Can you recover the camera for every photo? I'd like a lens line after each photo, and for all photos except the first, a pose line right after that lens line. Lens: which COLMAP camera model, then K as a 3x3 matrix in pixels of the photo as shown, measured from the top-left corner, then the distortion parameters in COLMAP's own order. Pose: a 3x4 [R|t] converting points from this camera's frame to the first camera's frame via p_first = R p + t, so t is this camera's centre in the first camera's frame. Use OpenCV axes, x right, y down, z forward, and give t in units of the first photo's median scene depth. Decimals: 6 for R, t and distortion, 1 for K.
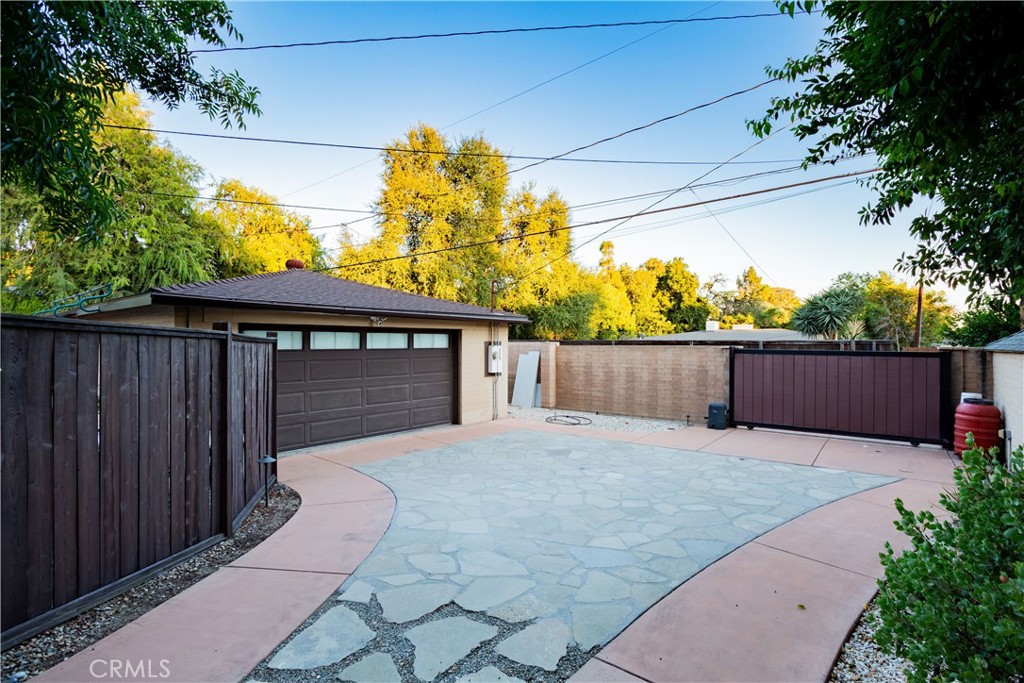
lens RADIAL K [[488.1, 0, 512.0], [0, 488.1, 341.5], [0, 0, 1]] dist [-0.110139, 0.000077]
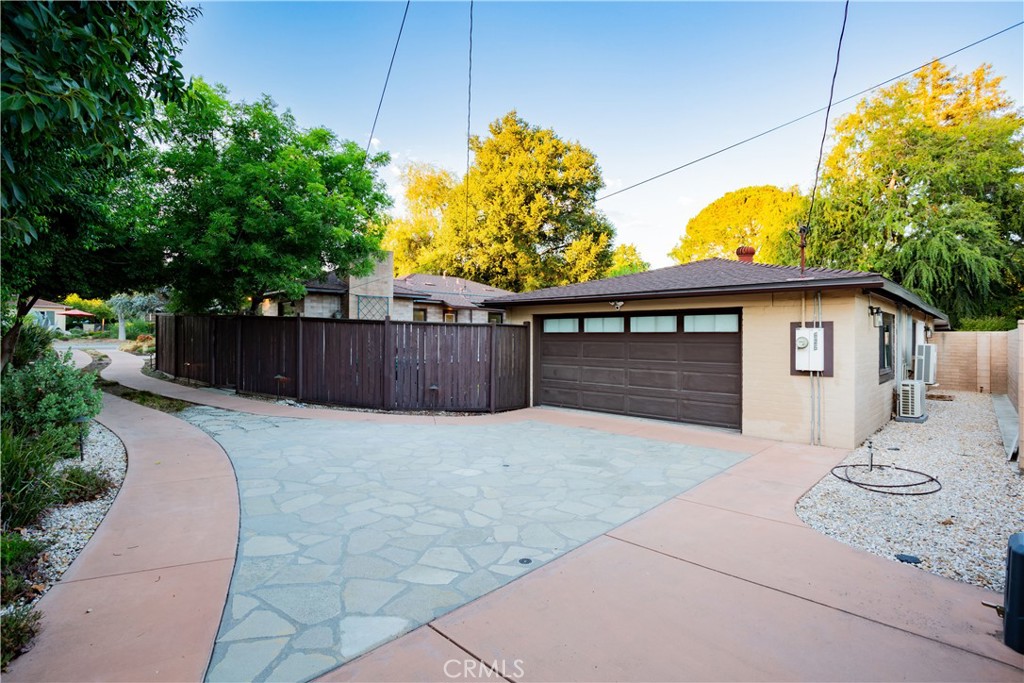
lens RADIAL K [[497.9, 0, 512.0], [0, 497.9, 341.5], [0, 0, 1]] dist [0.000893, 0.000022]
pose [[-0.094972, 0.020219, -0.995275, 0.908884], [0.012029, 0.999744, 0.019162, 0.012420], [0.995407, -0.010152, -0.095191, 0.947375]]
